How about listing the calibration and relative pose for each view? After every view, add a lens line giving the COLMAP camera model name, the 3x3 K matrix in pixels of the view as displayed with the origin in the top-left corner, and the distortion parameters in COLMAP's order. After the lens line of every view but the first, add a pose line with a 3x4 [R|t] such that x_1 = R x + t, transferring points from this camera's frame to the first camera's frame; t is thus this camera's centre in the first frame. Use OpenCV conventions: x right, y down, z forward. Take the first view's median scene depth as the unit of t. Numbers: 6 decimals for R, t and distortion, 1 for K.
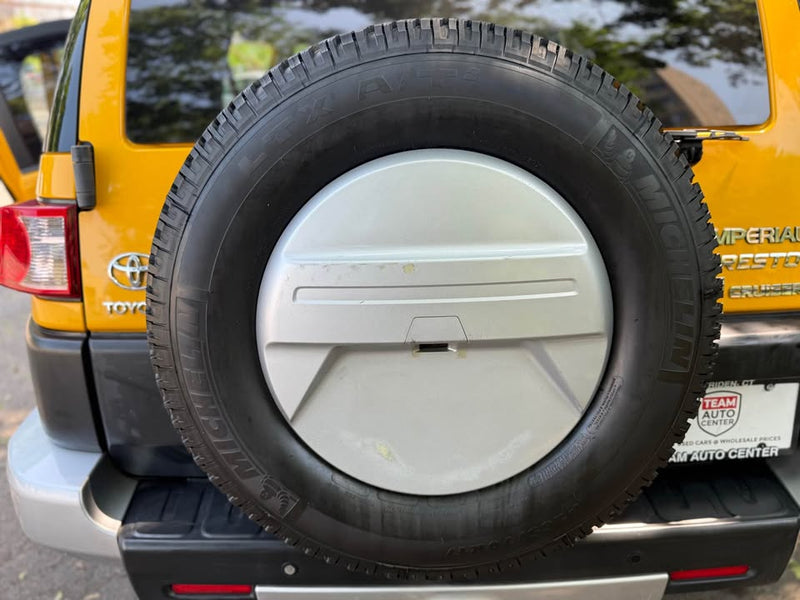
lens RADIAL K [[662.1, 0, 400.0], [0, 662.1, 300.0], [0, 0, 1]] dist [0.005510, -0.005012]
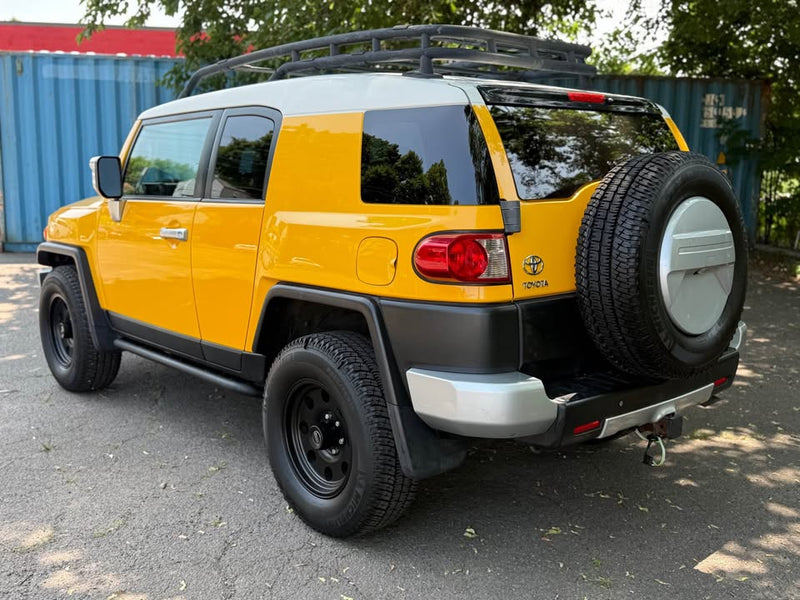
lens RADIAL K [[800.9, 0, 400.0], [0, 800.9, 300.0], [0, 0, 1]] dist [0.043125, 0.000590]
pose [[0.763187, -0.072488, 0.642099, -2.715024], [0.167355, 0.981956, -0.088060, 0.247870], [-0.624129, 0.174665, 0.761548, -0.632962]]
